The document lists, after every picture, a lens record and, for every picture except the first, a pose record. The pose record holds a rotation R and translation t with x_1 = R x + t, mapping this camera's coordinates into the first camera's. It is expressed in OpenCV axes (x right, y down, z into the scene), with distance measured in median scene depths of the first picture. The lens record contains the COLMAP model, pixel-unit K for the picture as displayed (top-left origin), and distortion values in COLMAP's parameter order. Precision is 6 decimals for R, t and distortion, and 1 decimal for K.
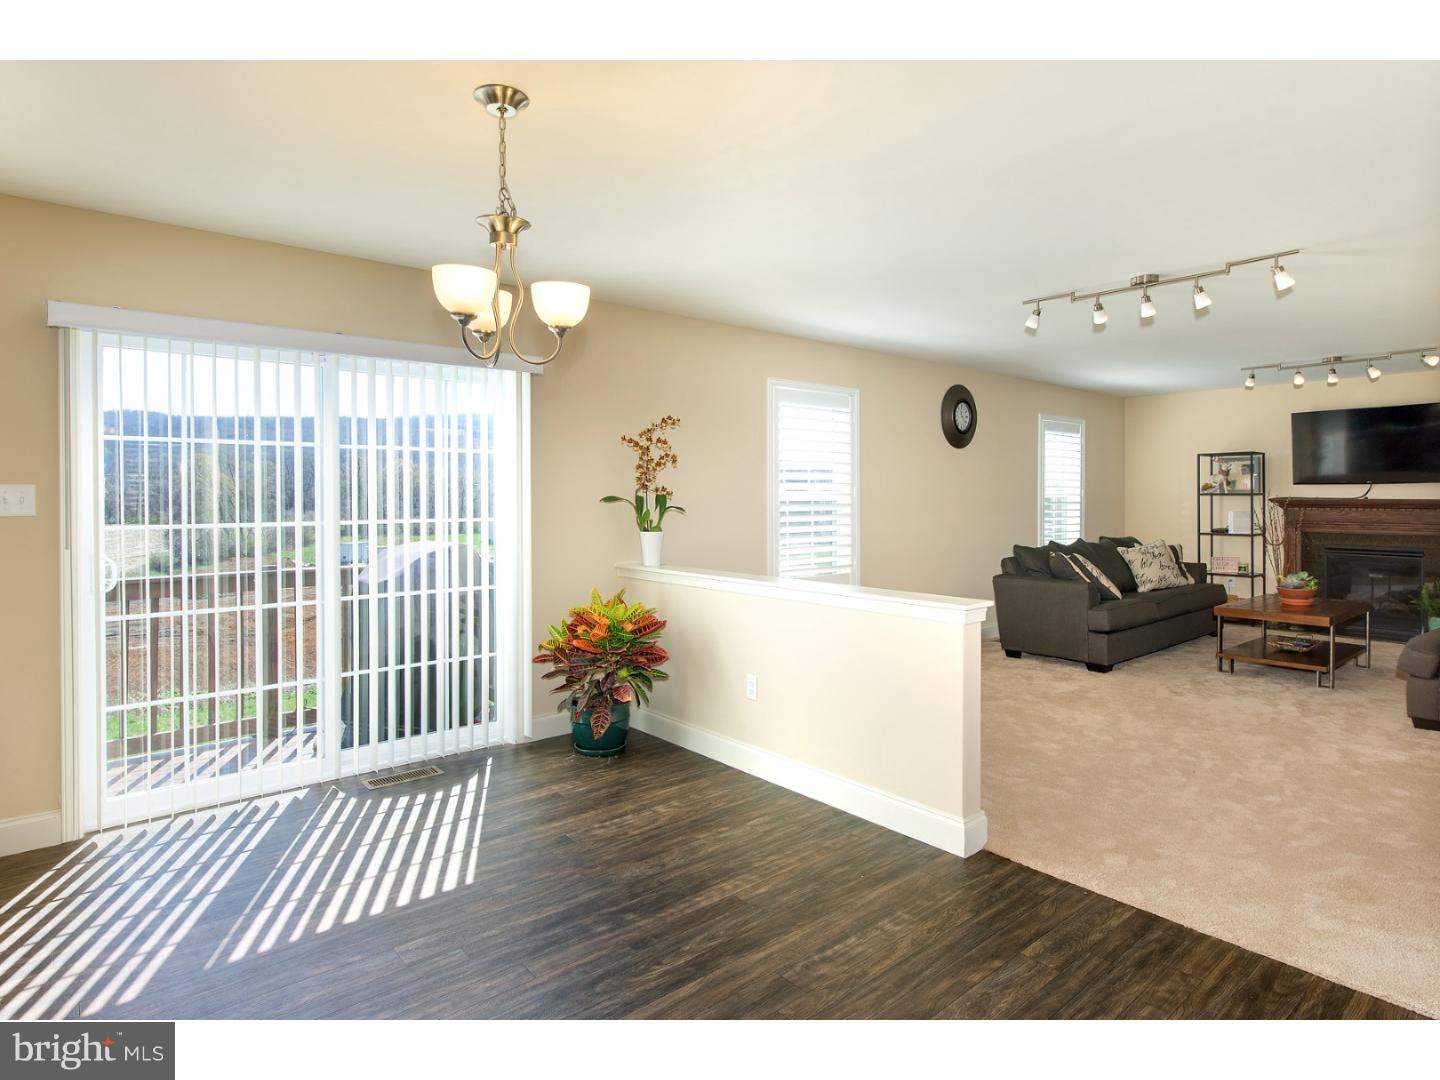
lens RADIAL K [[806.4, 0, 755.9], [0, 806.4, 494.3], [0, 0, 1]] dist [-0.000792, -0.000704]
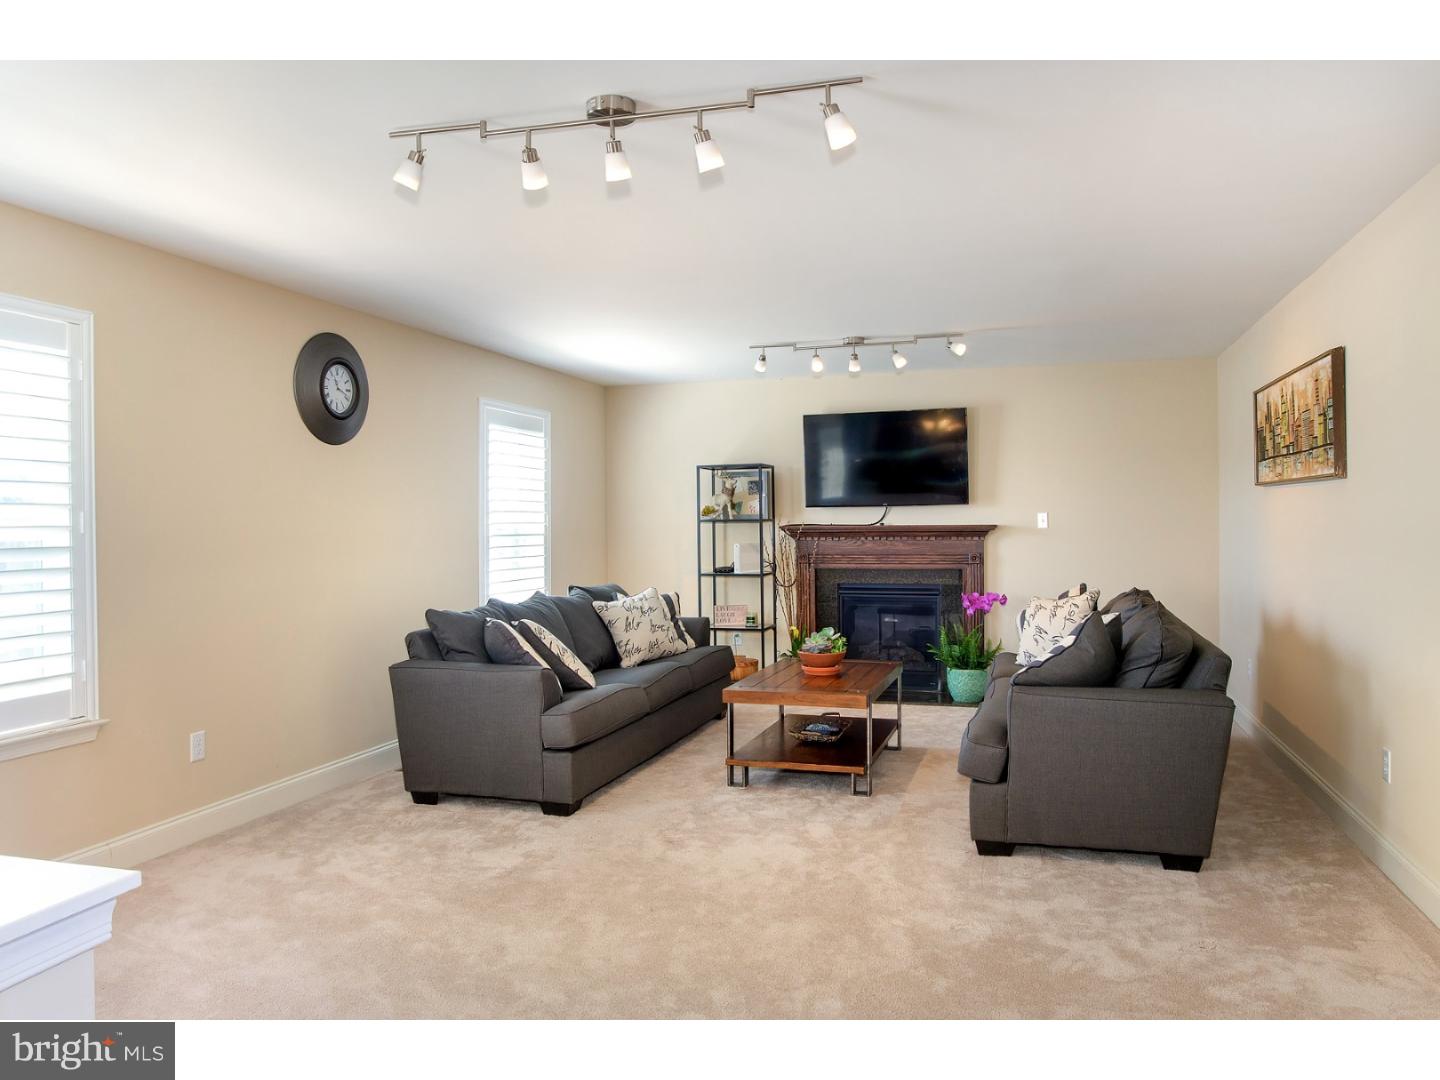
lens RADIAL K [[1008.3, 0, 740.6], [0, 1008.3, 518.0], [0, 0, 1]] dist [-0.006432, -0.001516]
pose [[0.853443, -0.006092, 0.521151, 0.120328], [0.008553, 0.999961, -0.002316, -0.000463], [-0.521117, 0.006434, 0.853461, 0.228425]]
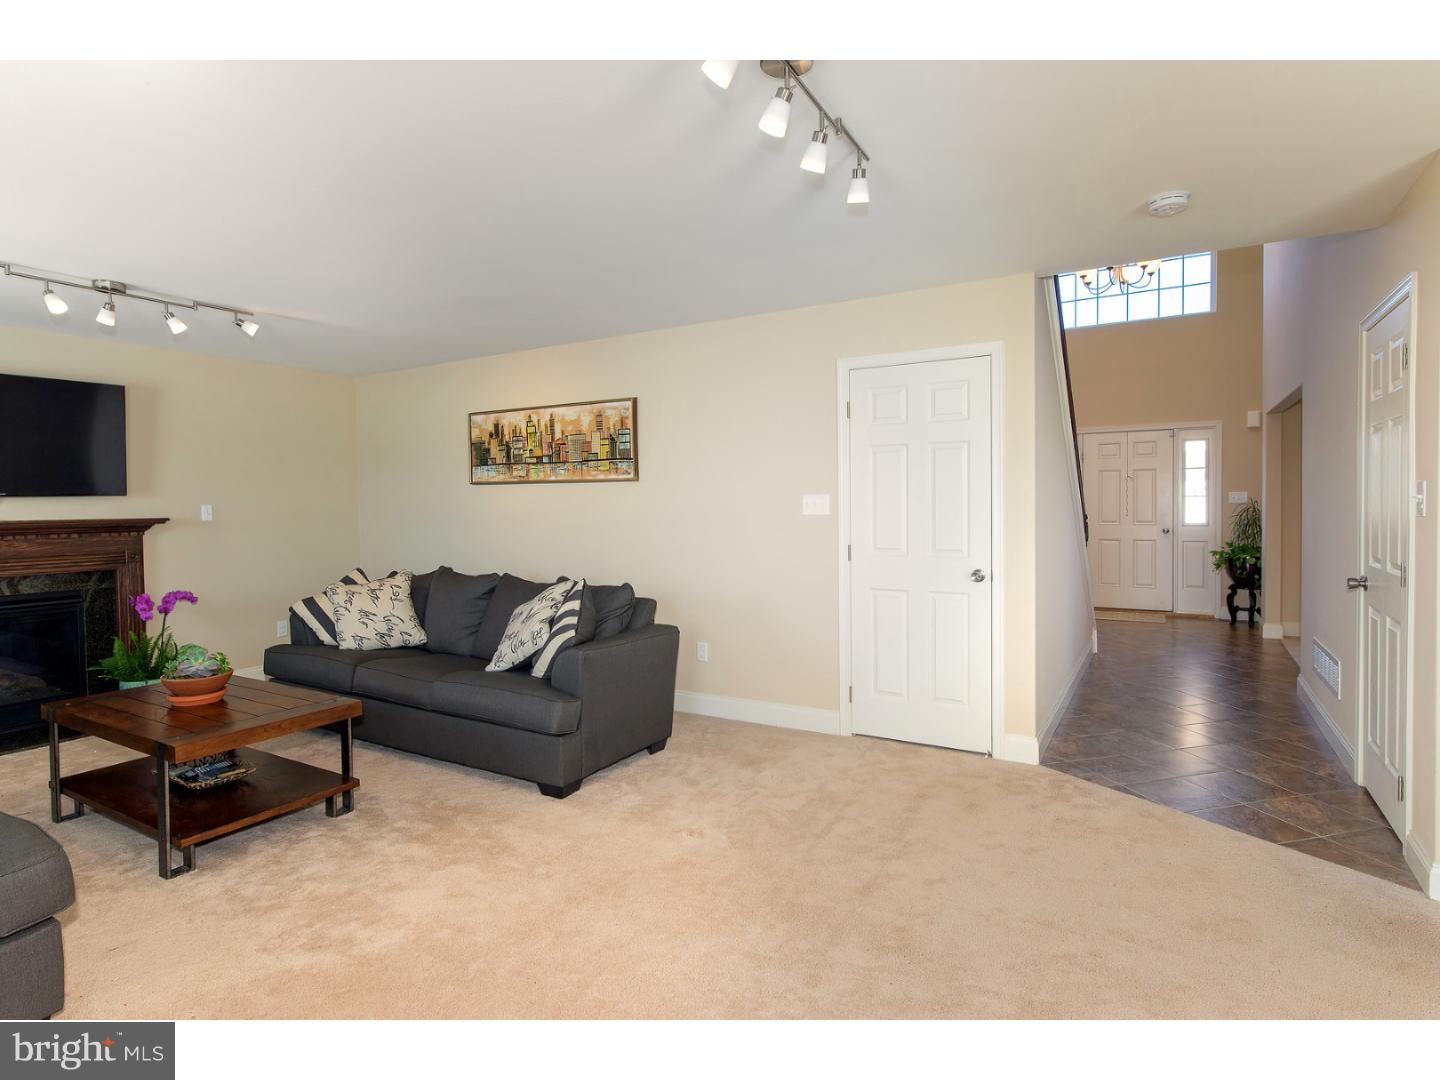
lens RADIAL K [[760.6, 0, 739.9], [0, 760.6, 519.4], [0, 0, 1]] dist [0.000431, 0.000434]
pose [[-0.295302, -0.017029, 0.955252, 0.032512], [0.013193, 0.999673, 0.021900, -0.000983], [-0.955313, 0.019070, -0.294980, 0.655000]]
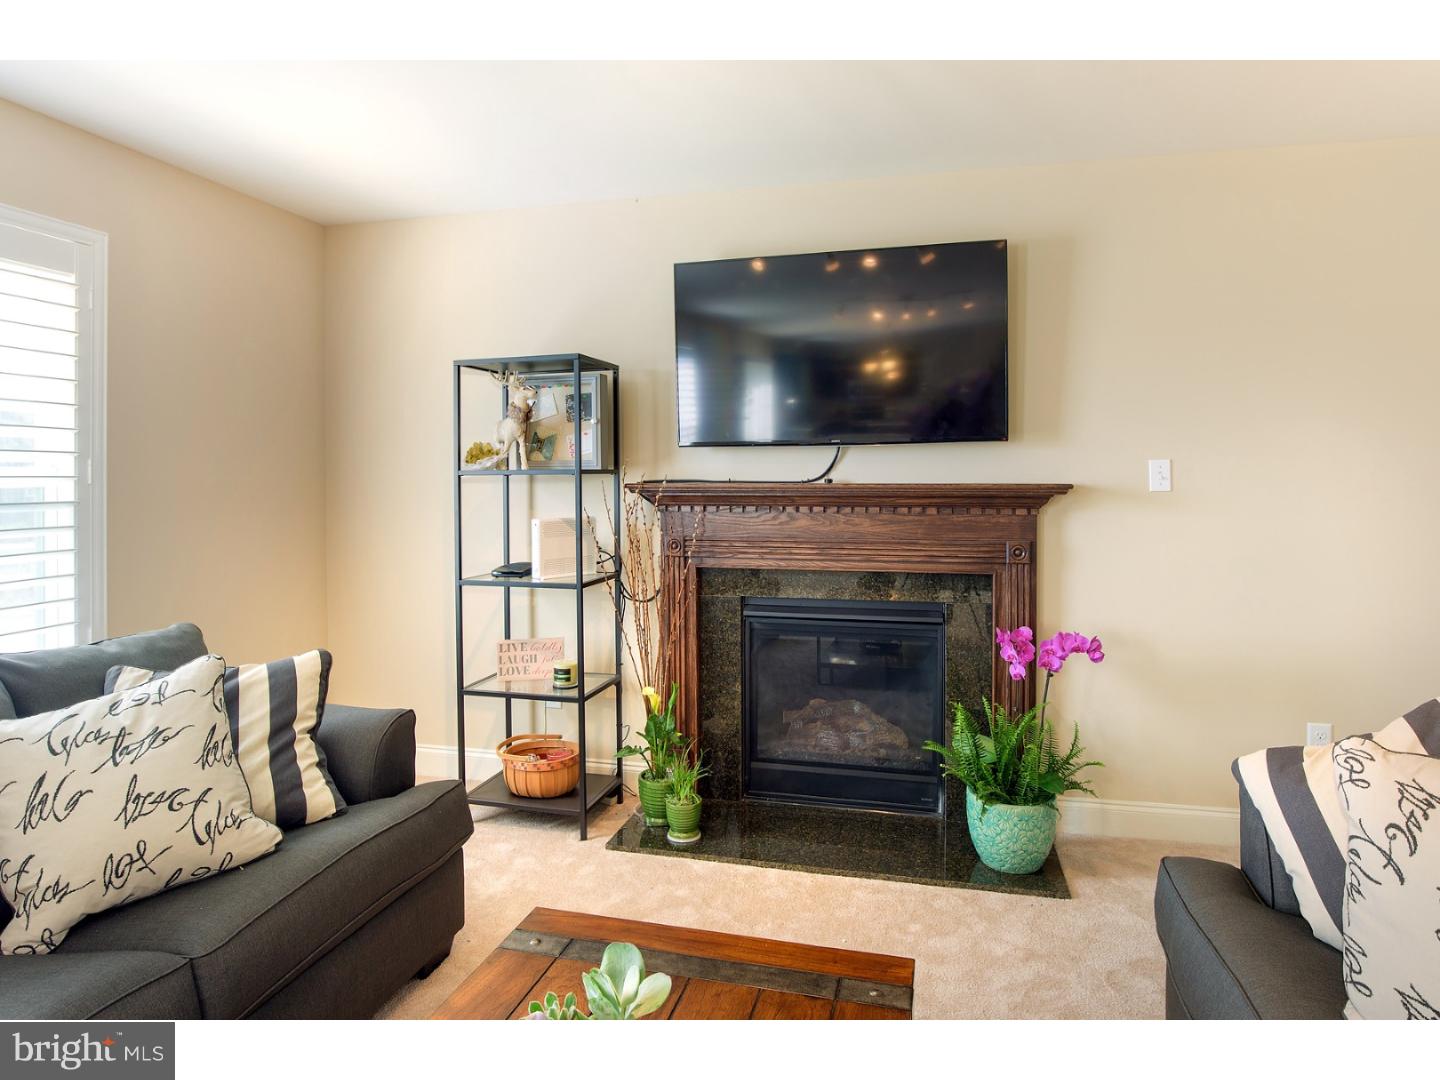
lens RADIAL K [[849.8, 0, 723.0], [0, 849.8, 475.2], [0, 0, 1]] dist [-0.001708, 0.000737]
pose [[0.835213, -0.005756, 0.549896, 0.503888], [0.003465, 0.999980, 0.005204, -0.000793], [-0.549916, -0.002441, 0.835217, 0.708385]]
